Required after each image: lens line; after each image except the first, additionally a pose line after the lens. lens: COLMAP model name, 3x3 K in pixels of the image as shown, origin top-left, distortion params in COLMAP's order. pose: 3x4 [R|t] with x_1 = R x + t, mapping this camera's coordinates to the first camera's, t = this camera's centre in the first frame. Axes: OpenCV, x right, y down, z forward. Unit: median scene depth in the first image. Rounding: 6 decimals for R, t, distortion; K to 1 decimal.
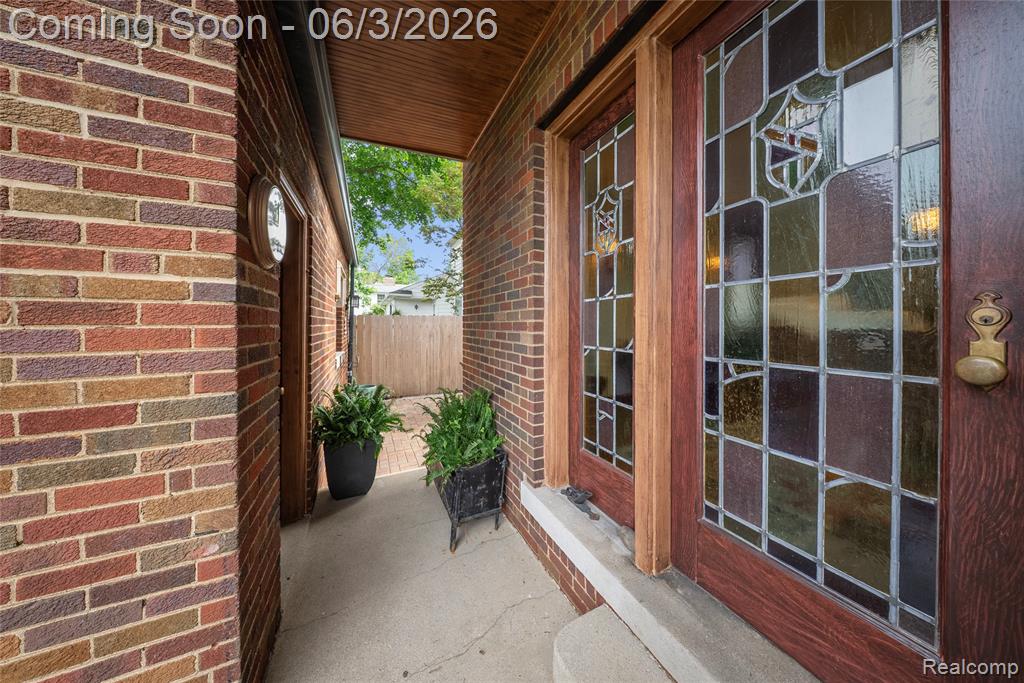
lens RADIAL K [[300.4, 0, 518.8], [0, 300.4, 329.1], [0, 0, 1]] dist [-0.002246, -0.000313]
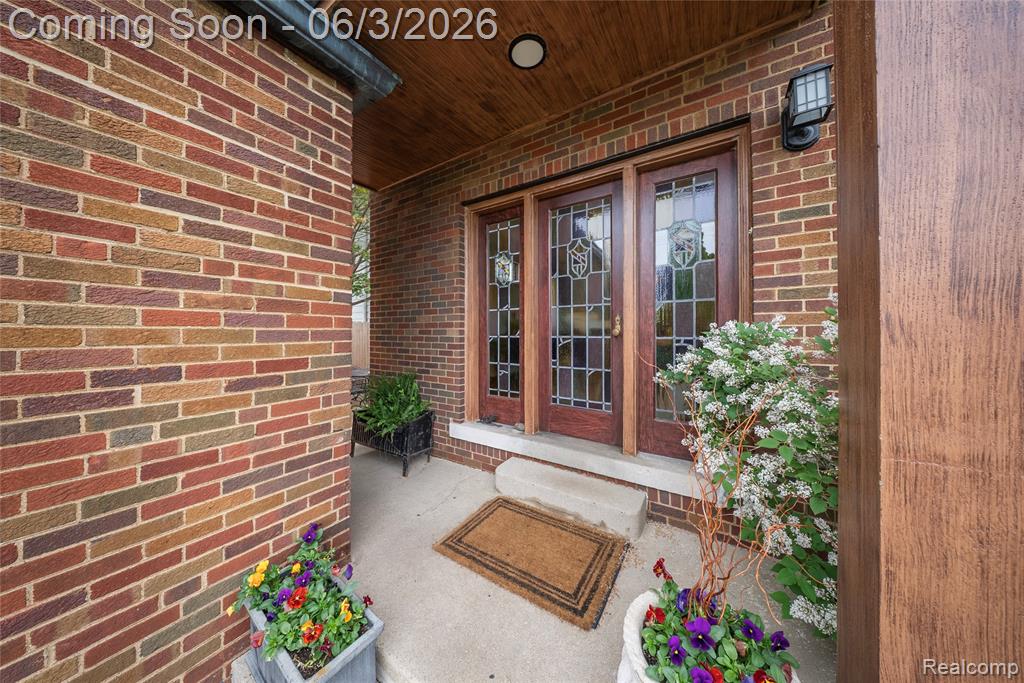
lens RADIAL K [[300.4, 0, 513.1], [0, 300.4, 335.9], [0, 0, 1]] dist [-0.002246, -0.000313]
pose [[0.857412, -0.000132, 0.514630, -1.093969], [0.004390, 0.999965, -0.007056, 0.130628], [-0.514612, 0.008309, 0.857383, -1.119404]]
